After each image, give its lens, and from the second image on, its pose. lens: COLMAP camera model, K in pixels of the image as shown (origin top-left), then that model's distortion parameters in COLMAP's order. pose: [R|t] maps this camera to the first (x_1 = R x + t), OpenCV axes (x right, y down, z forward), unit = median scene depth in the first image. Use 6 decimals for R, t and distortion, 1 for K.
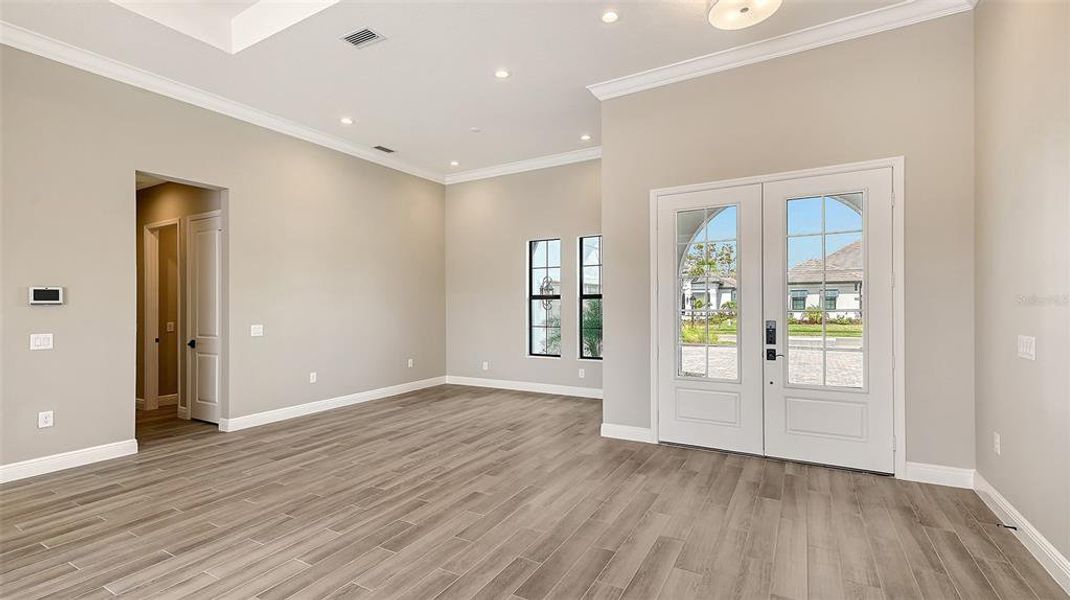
lens RADIAL K [[465.6, 0, 534.5], [0, 465.6, 300.6], [0, 0, 1]] dist [0.008129, 0.000183]
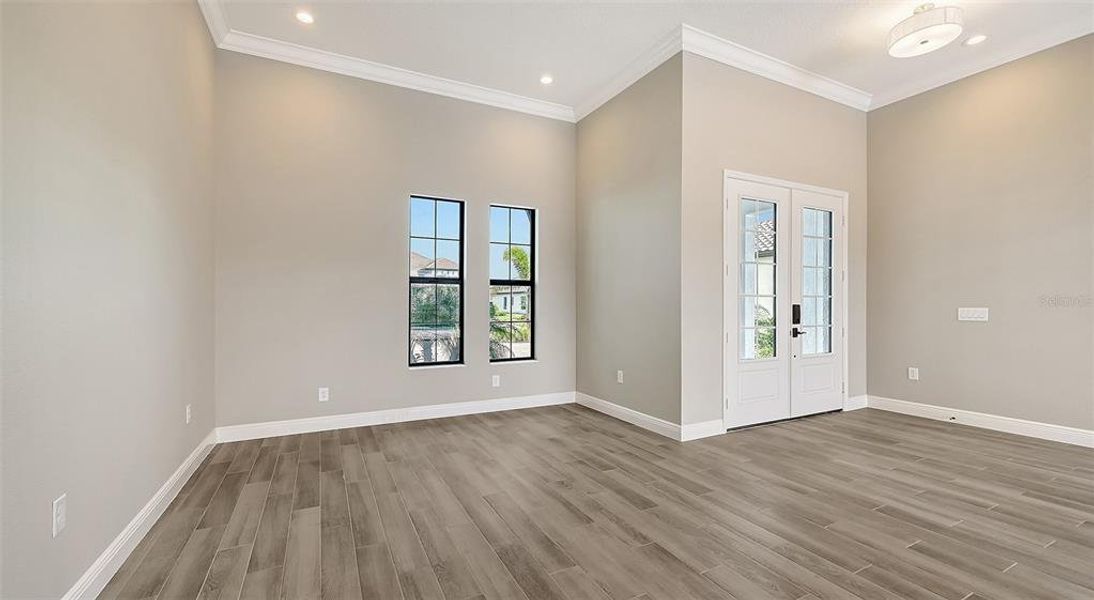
lens RADIAL K [[437.9, 0, 537.8], [0, 437.9, 304.6], [0, 0, 1]] dist [-0.003622, -0.000229]
pose [[0.559181, 0.009621, 0.828990, -0.709990], [-0.008586, 0.999946, -0.005814, 0.049645], [-0.829001, -0.003866, 0.559233, 0.816043]]
